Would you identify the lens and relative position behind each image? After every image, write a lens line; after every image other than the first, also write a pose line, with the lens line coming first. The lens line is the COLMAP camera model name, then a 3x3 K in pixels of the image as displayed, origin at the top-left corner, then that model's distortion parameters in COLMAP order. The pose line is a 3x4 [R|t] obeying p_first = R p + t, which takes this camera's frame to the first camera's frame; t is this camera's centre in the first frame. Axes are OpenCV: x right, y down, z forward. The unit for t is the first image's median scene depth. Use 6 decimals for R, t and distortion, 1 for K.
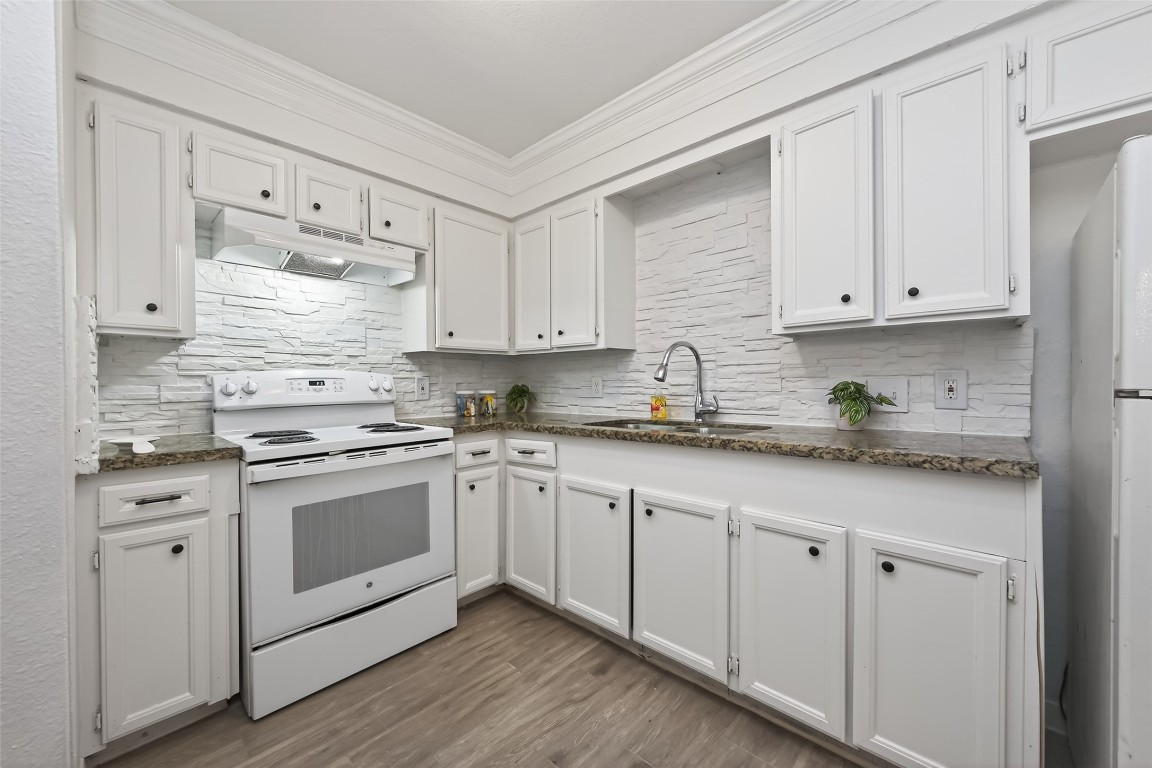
lens RADIAL K [[444.0, 0, 579.9], [0, 444.0, 386.3], [0, 0, 1]] dist [0.000843, -0.000150]
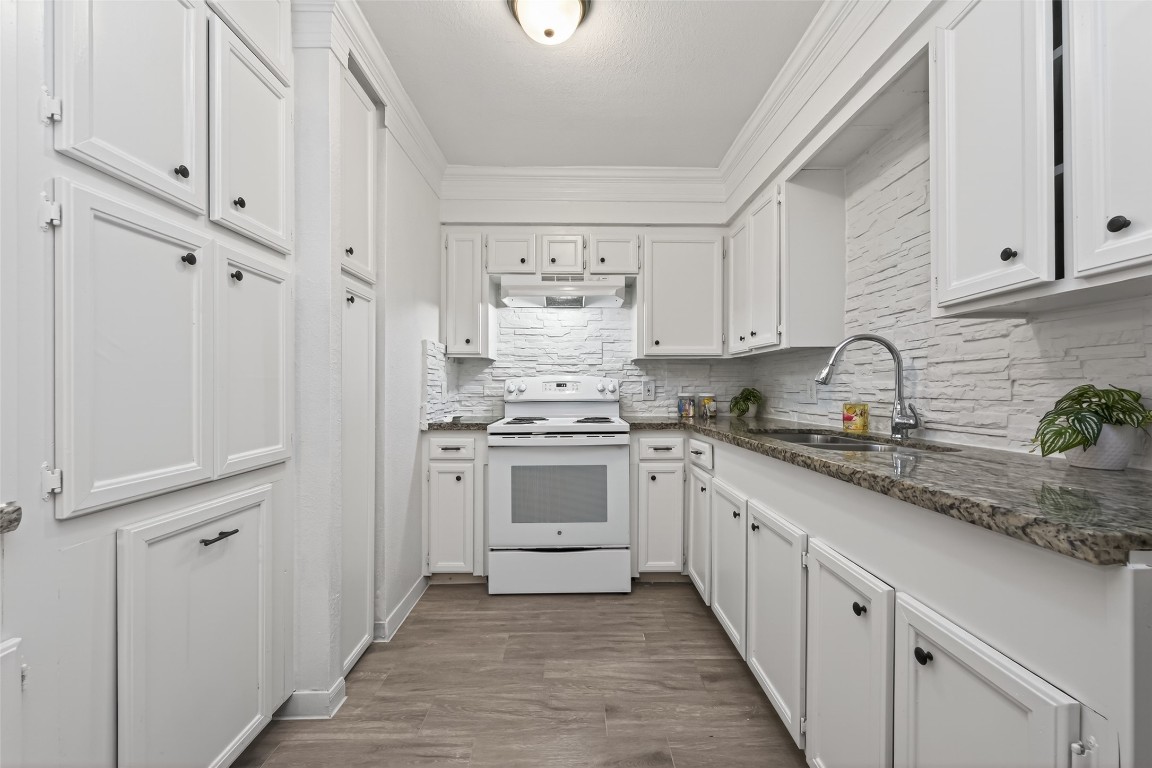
lens RADIAL K [[447.1, 0, 579.1], [0, 447.1, 385.7], [0, 0, 1]] dist [0.004215, -0.000187]
pose [[0.686966, 0.004551, -0.726675, 0.518354], [-0.013111, 0.999895, -0.006132, 0.002522], [0.726571, 0.013739, 0.686954, 0.088761]]
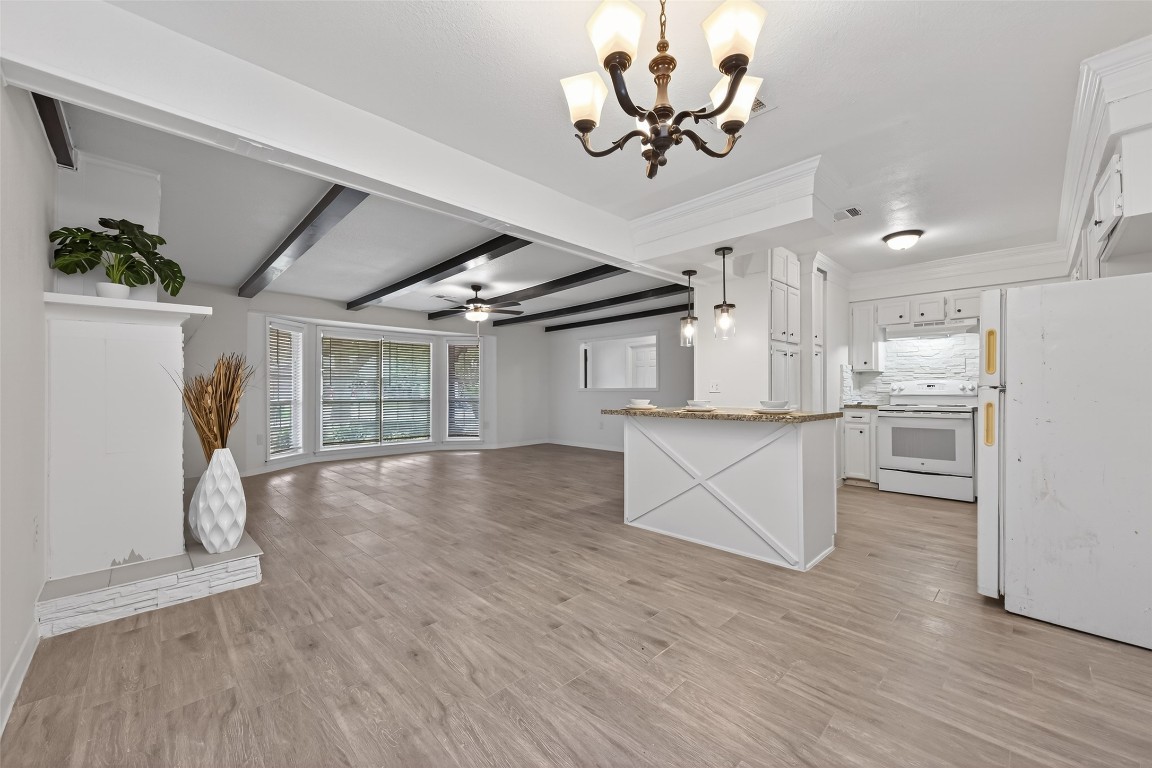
lens RADIAL K [[444.0, 0, 579.9], [0, 444.0, 386.3], [0, 0, 1]] dist [0.000843, -0.000150]
pose [[-0.053934, -0.002380, -0.998542, 2.033262], [-0.011426, 0.999933, -0.001767, 0.021740], [0.998479, 0.011314, -0.053958, -0.782861]]
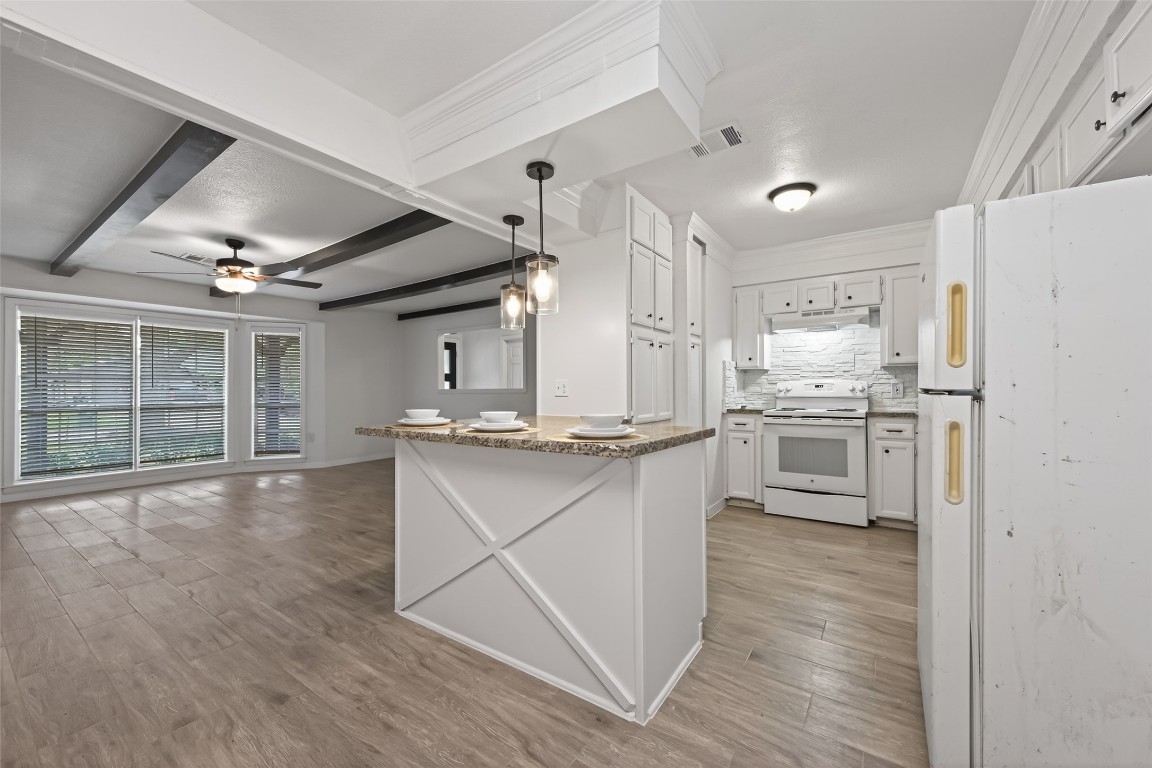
lens RADIAL K [[447.1, 0, 579.1], [0, 447.1, 385.7], [0, 0, 1]] dist [0.004215, -0.000187]
pose [[0.145144, -0.002559, -0.989407, 1.370642], [-0.009251, 0.999949, -0.003944, 0.008347], [0.989367, 0.009726, 0.145113, -0.387227]]
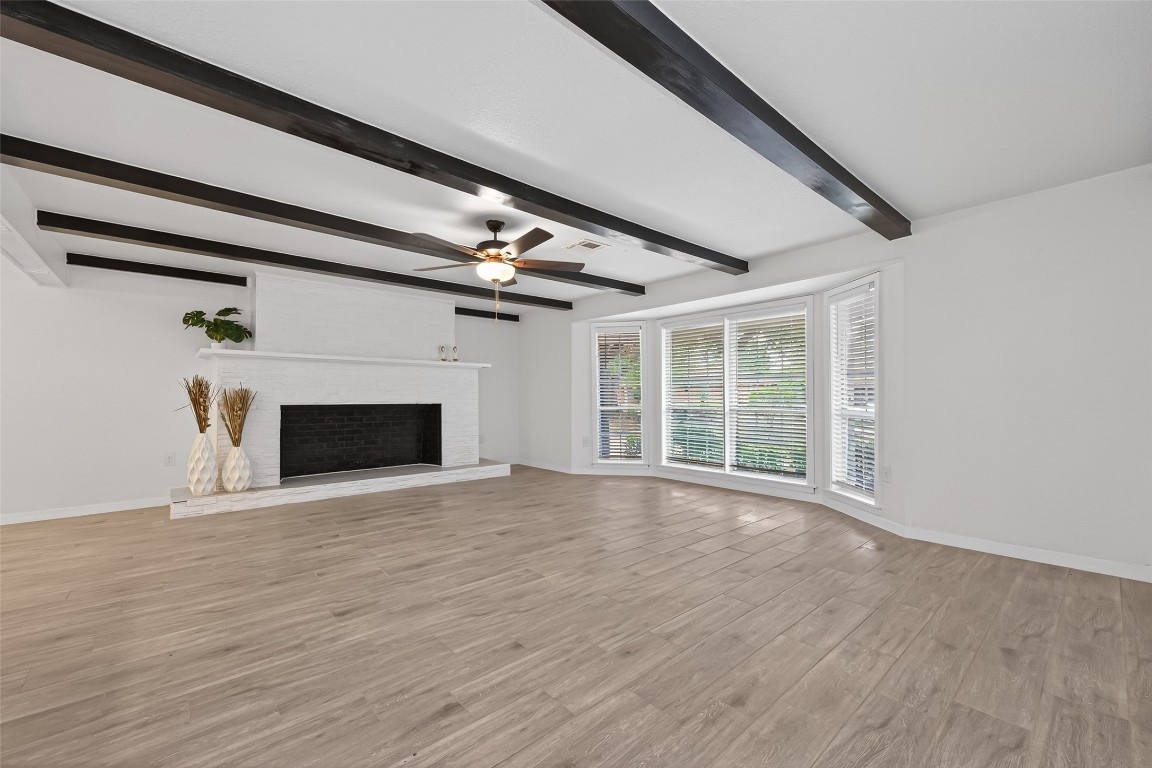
lens RADIAL K [[462.9, 0, 601.2], [0, 462.9, 387.9], [0, 0, 1]] dist [0.005627, 0.000148]
pose [[-0.995035, 0.014751, 0.098429, -1.393928], [0.014350, 0.999886, -0.004787, 0.033955], [-0.098488, -0.003351, -0.995133, 0.154678]]
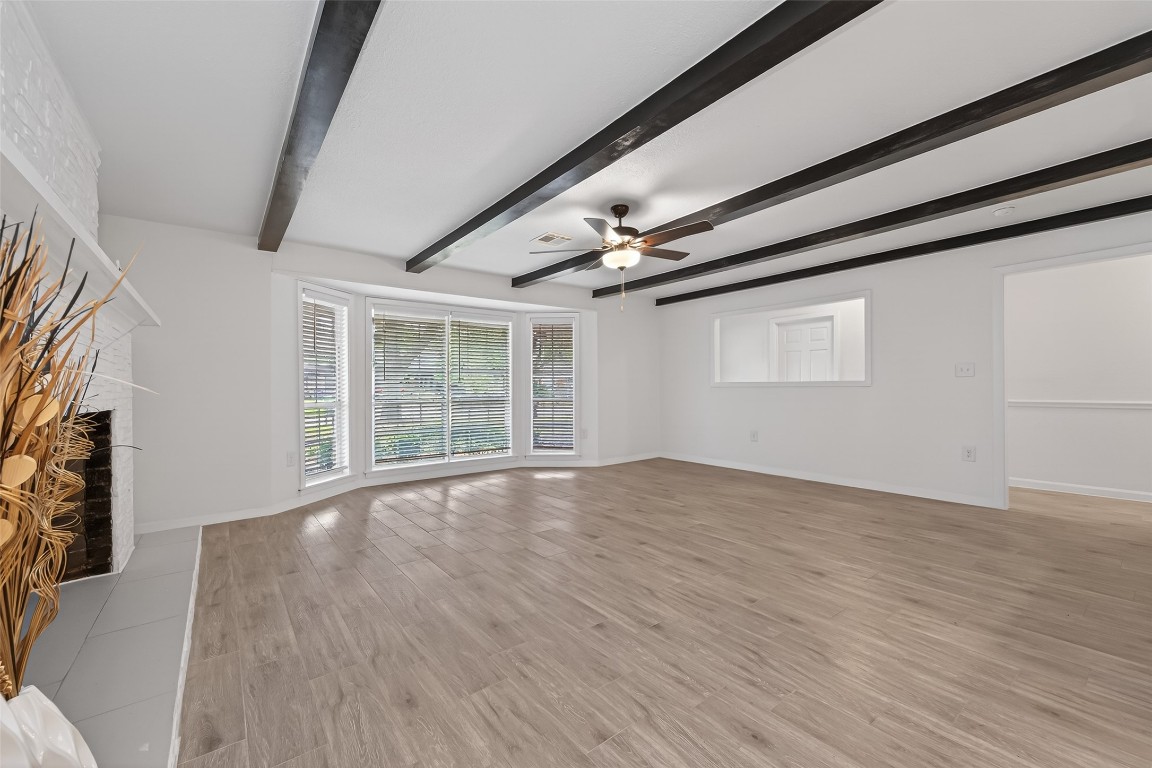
lens RADIAL K [[466.2, 0, 553.2], [0, 466.2, 384.4], [0, 0, 1]] dist [0.009790, -0.000241]
pose [[-0.203825, 0.005247, -0.978993, 0.972079], [-0.005807, 0.999962, 0.006569, 0.033893], [0.978990, 0.007024, -0.203787, -1.505432]]
